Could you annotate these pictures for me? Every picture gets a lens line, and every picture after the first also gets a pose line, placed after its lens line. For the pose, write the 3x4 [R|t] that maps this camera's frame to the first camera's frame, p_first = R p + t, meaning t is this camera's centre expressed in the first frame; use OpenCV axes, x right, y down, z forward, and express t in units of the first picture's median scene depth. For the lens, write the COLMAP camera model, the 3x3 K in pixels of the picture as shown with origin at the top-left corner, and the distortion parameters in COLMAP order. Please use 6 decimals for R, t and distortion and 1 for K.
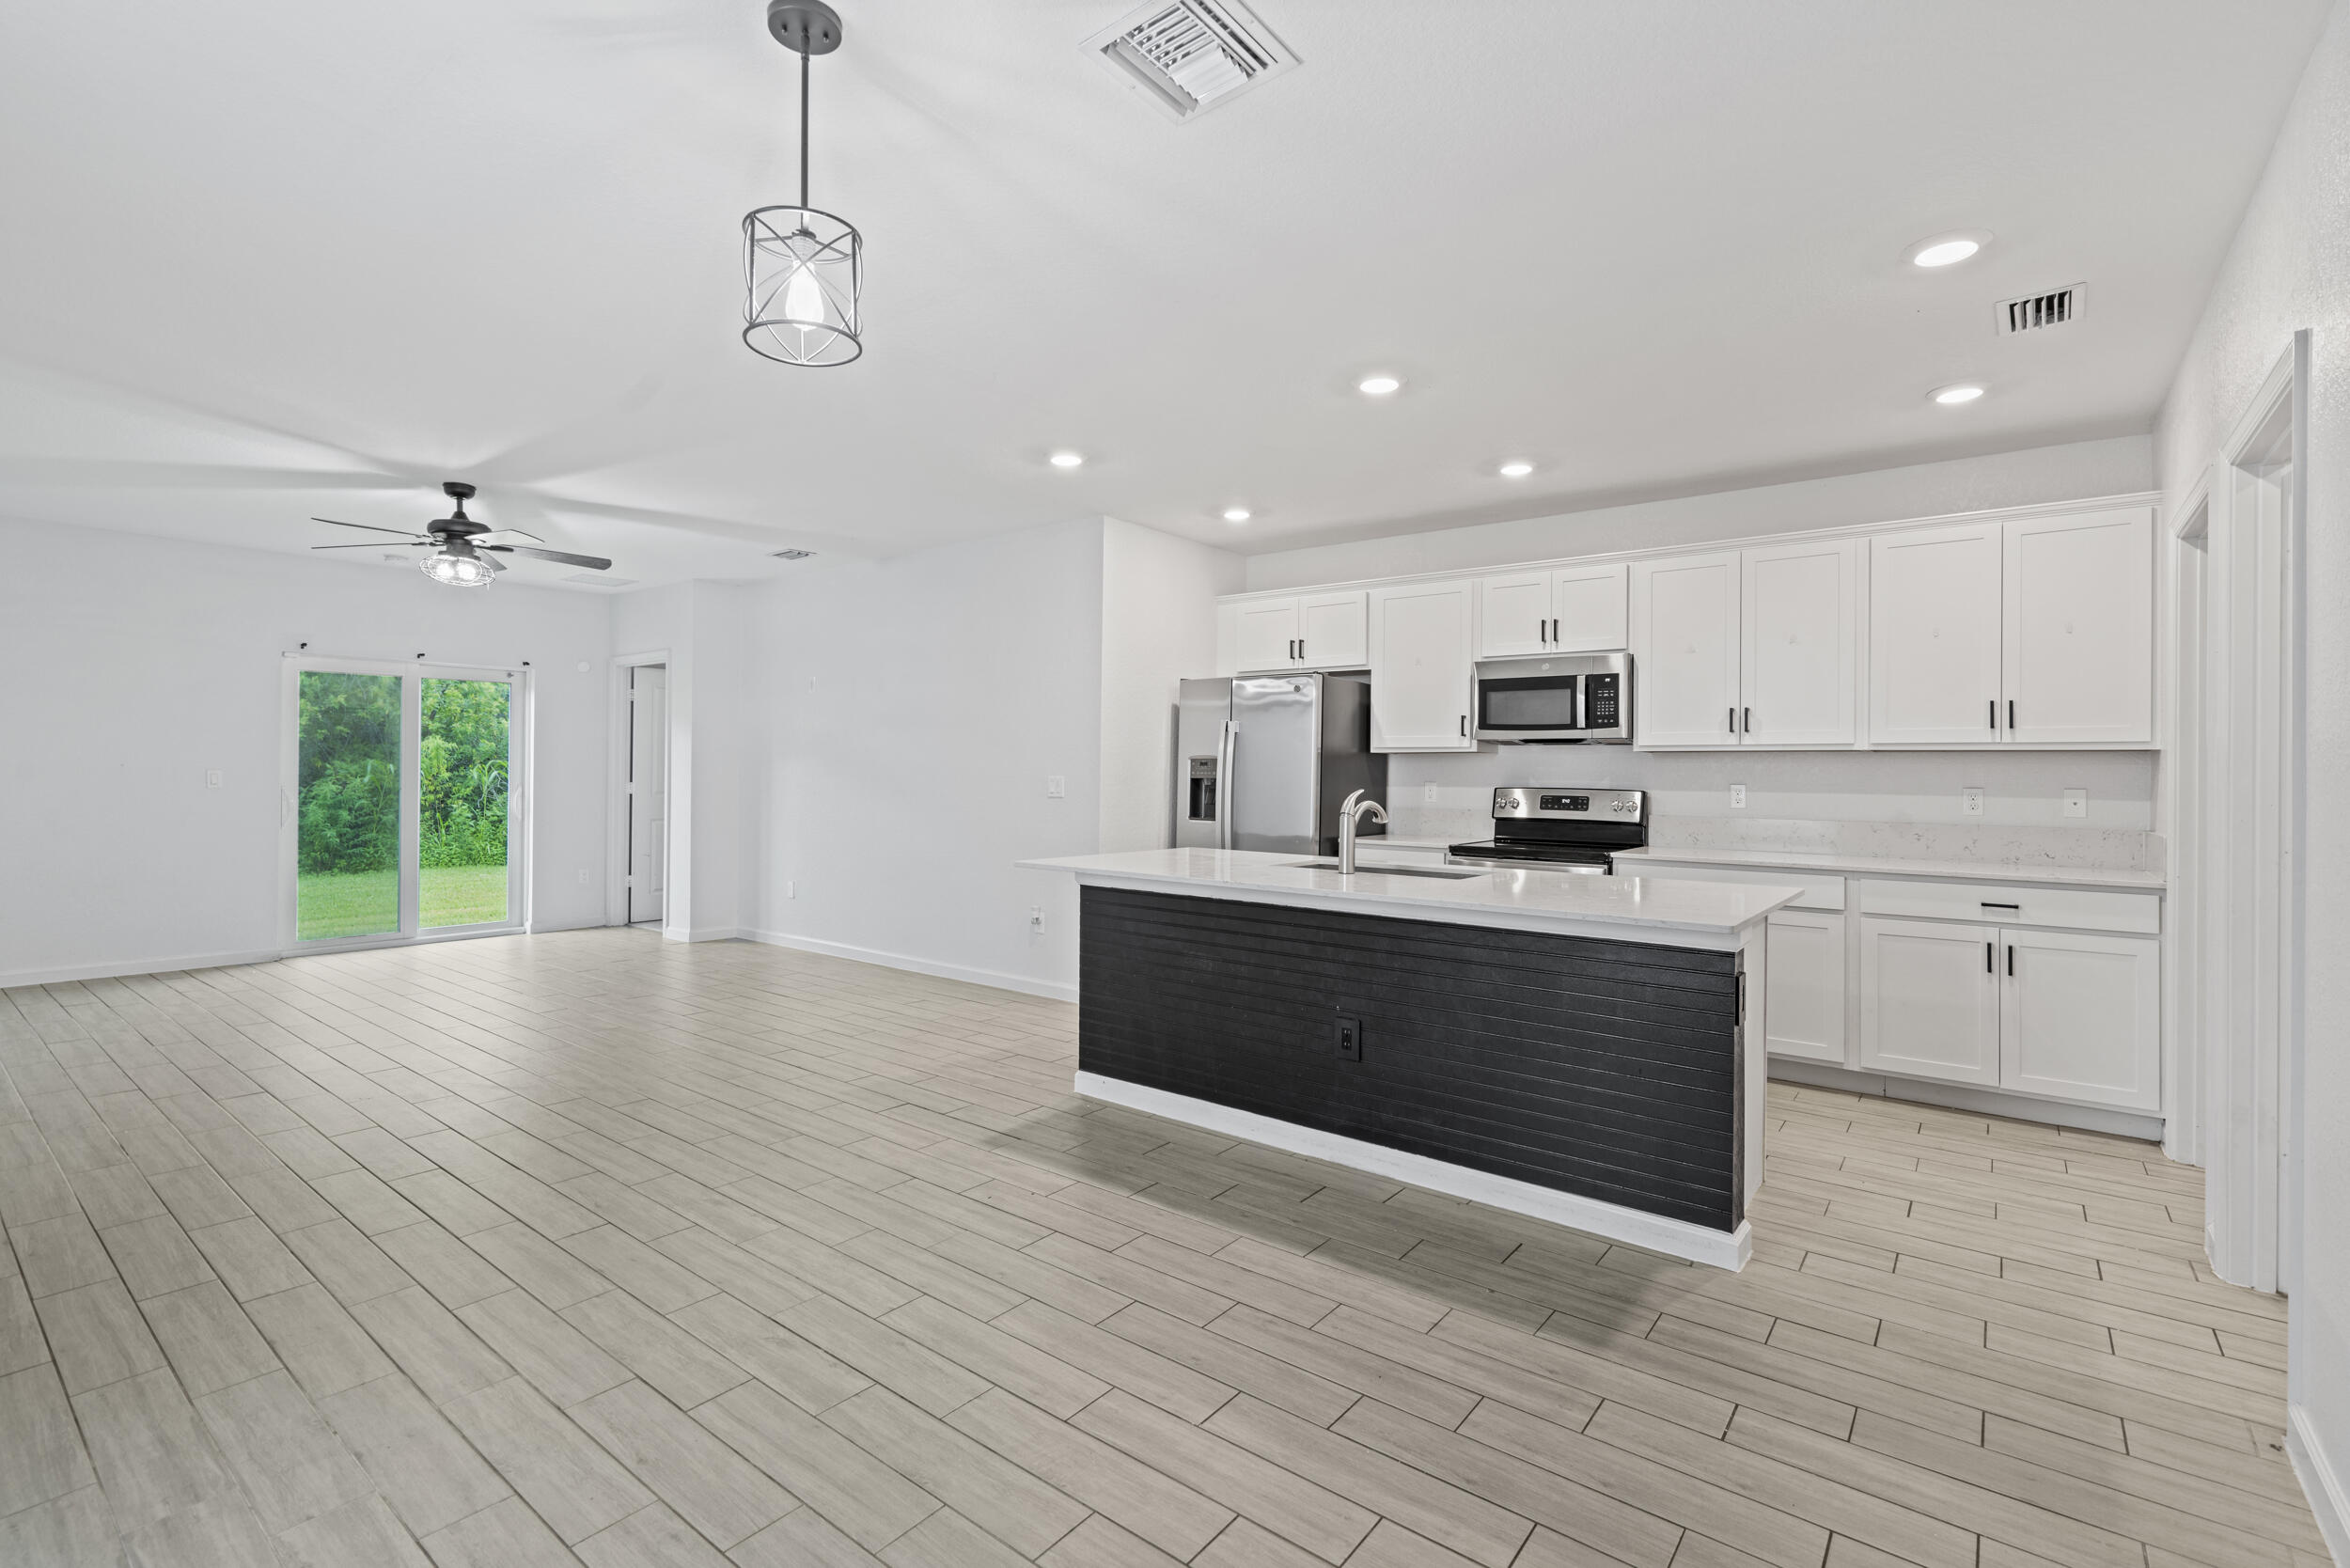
lens RADIAL K [[1056.5, 0, 1176.1], [0, 1056.5, 763.5], [0, 0, 1]] dist [-0.004769, 0.002552]
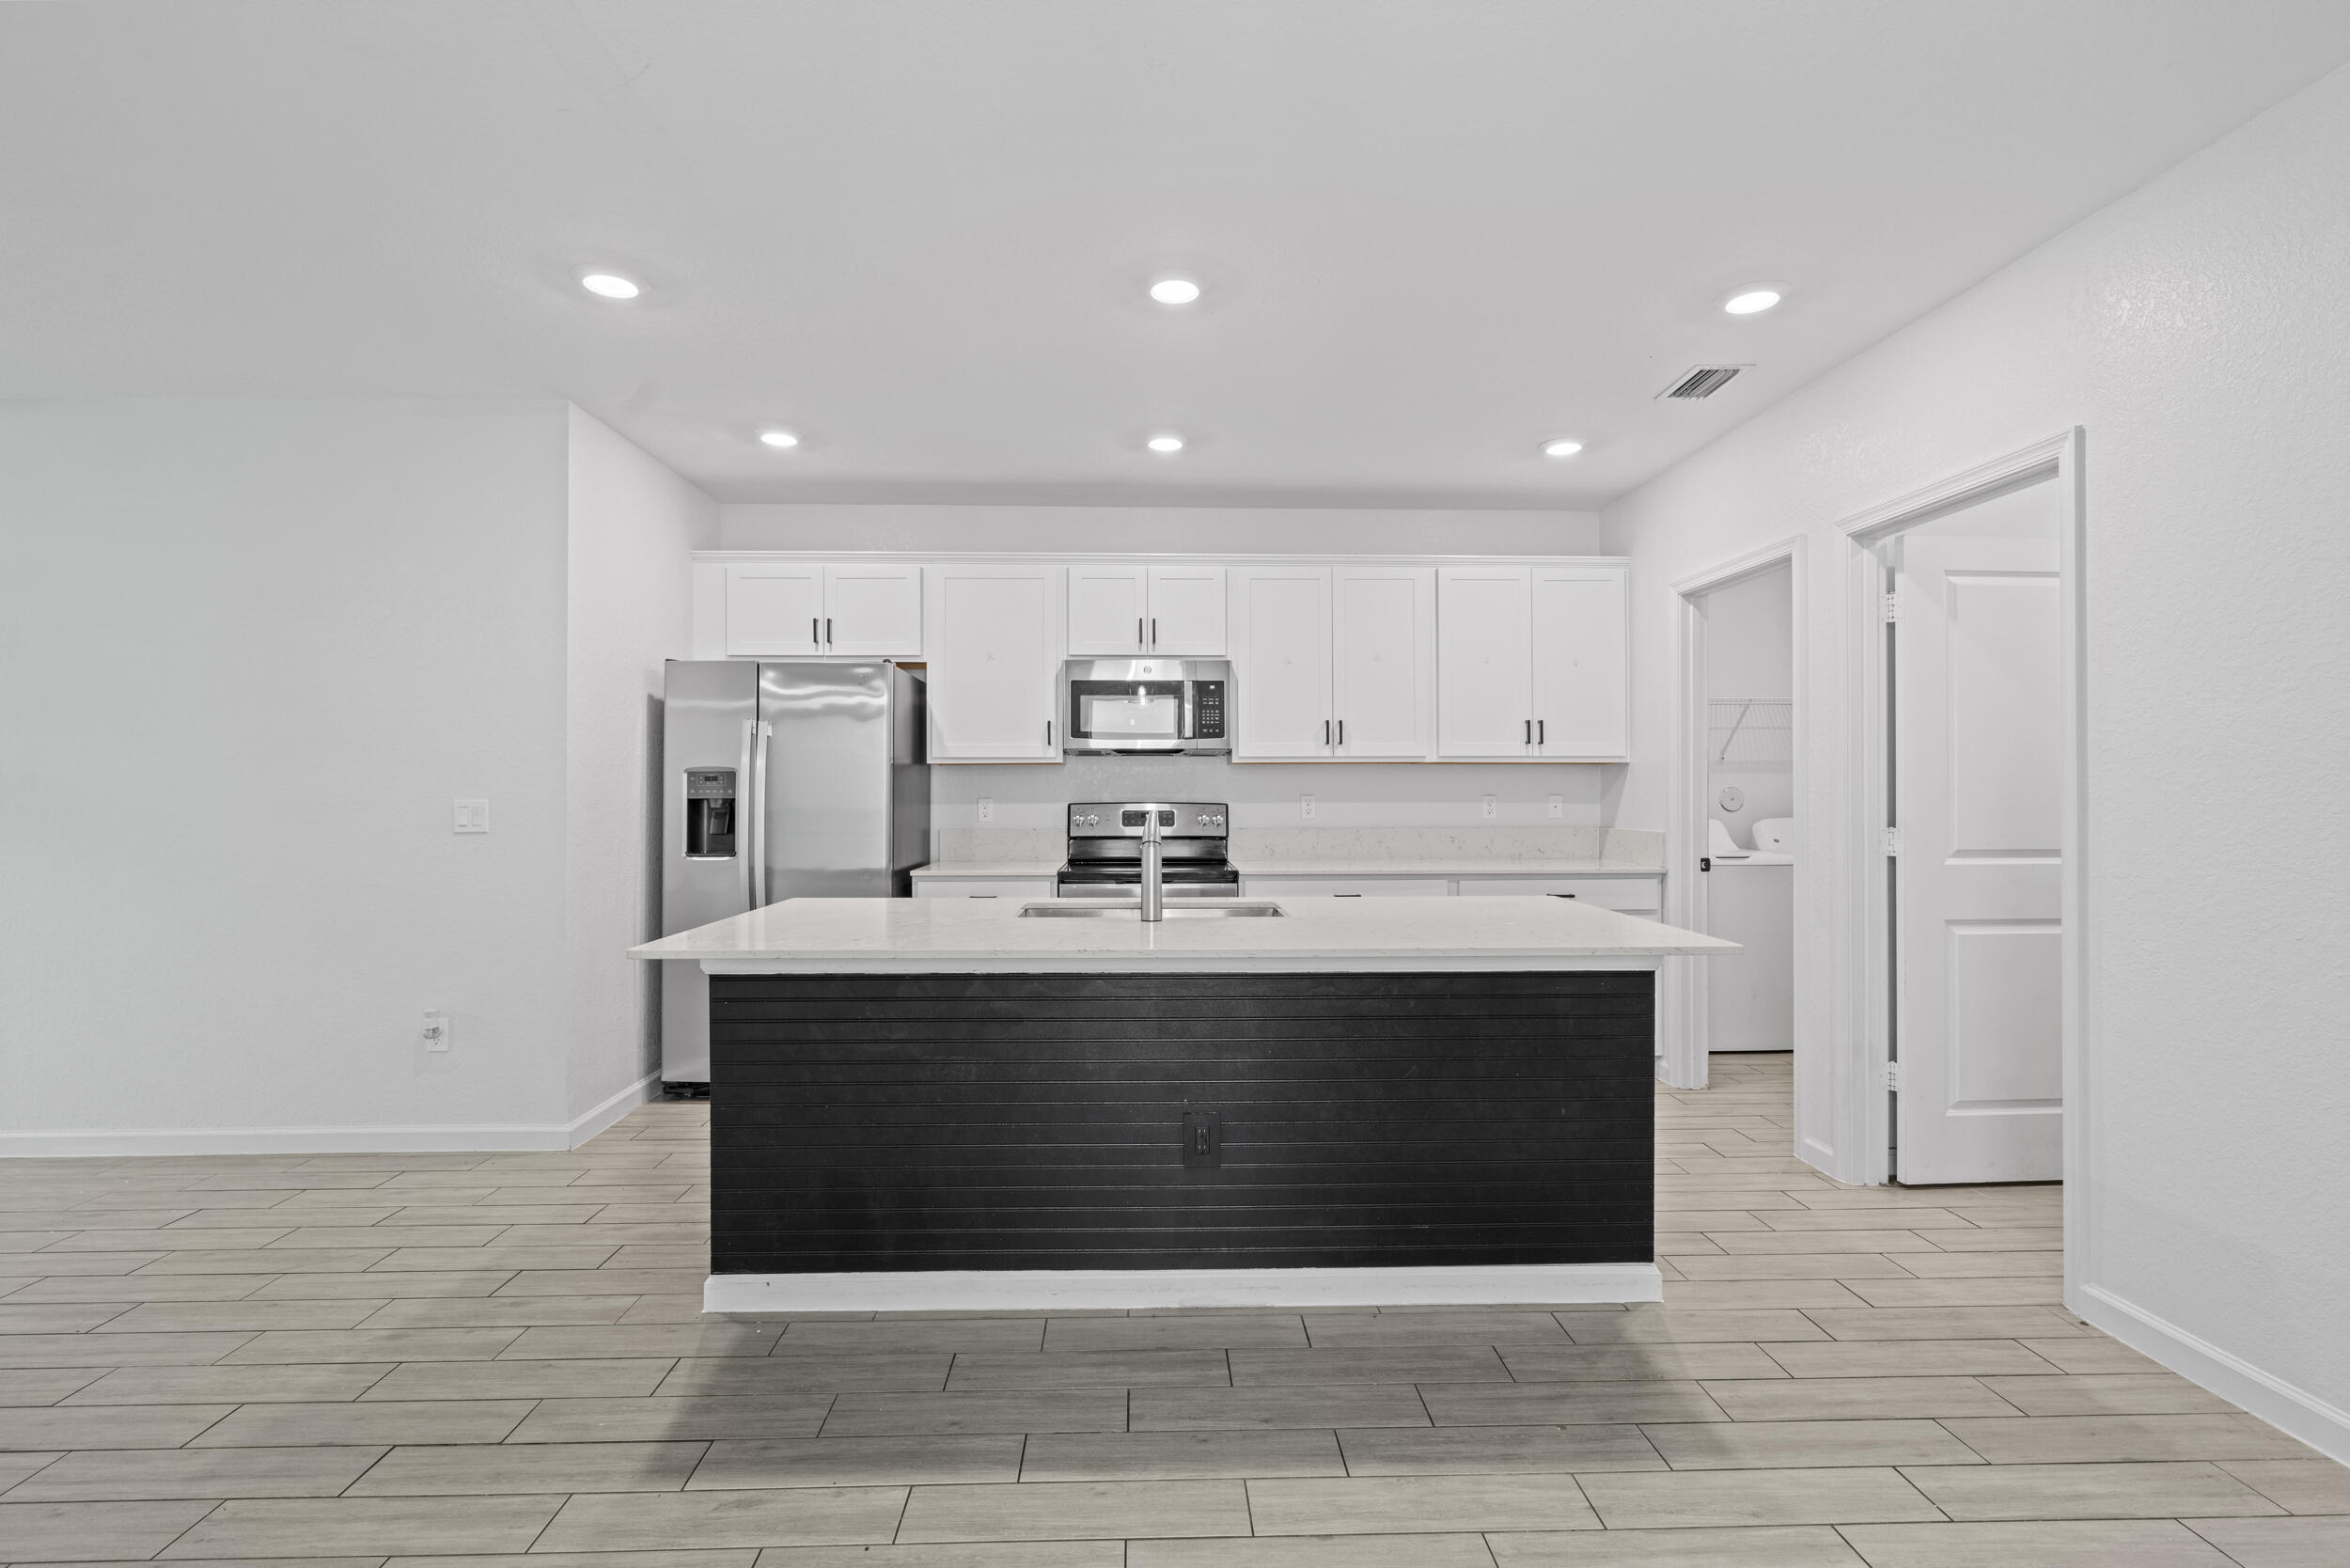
lens RADIAL K [[1056.5, 0, 1175.1], [0, 1056.5, 782.2], [0, 0, 1]] dist [-0.004769, 0.002552]
pose [[0.770184, -0.008622, 0.637764, -0.239780], [0.004887, 0.999959, 0.007617, -0.001434], [-0.637804, -0.002749, 0.770194, 0.307965]]
